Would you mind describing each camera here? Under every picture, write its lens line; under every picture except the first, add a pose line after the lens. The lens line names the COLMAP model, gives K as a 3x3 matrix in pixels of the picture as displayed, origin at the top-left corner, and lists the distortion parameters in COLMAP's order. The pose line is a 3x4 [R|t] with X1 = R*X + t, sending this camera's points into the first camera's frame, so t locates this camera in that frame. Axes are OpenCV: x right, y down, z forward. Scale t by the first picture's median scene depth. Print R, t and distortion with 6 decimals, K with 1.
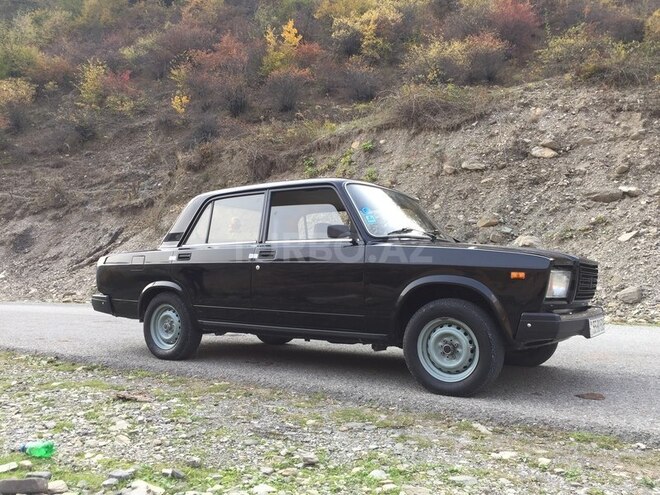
lens RADIAL K [[561.5, 0, 330.0], [0, 561.5, 251.2], [0, 0, 1]] dist [0.079449, -0.102156]
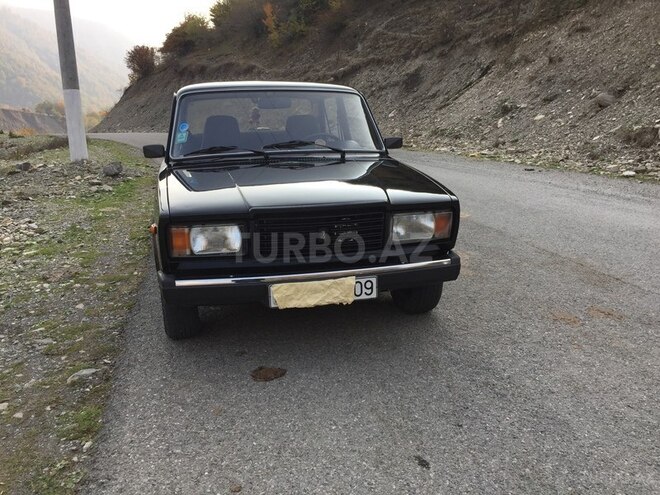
lens RADIAL K [[561.5, 0, 330.6], [0, 561.5, 249.0], [0, 0, 1]] dist [0.079449, -0.102156]
pose [[0.726453, 0.147861, -0.671120, 0.118989], [0.059769, 0.959284, 0.276047, -0.015895], [0.684612, -0.240647, 0.688038, 0.060662]]
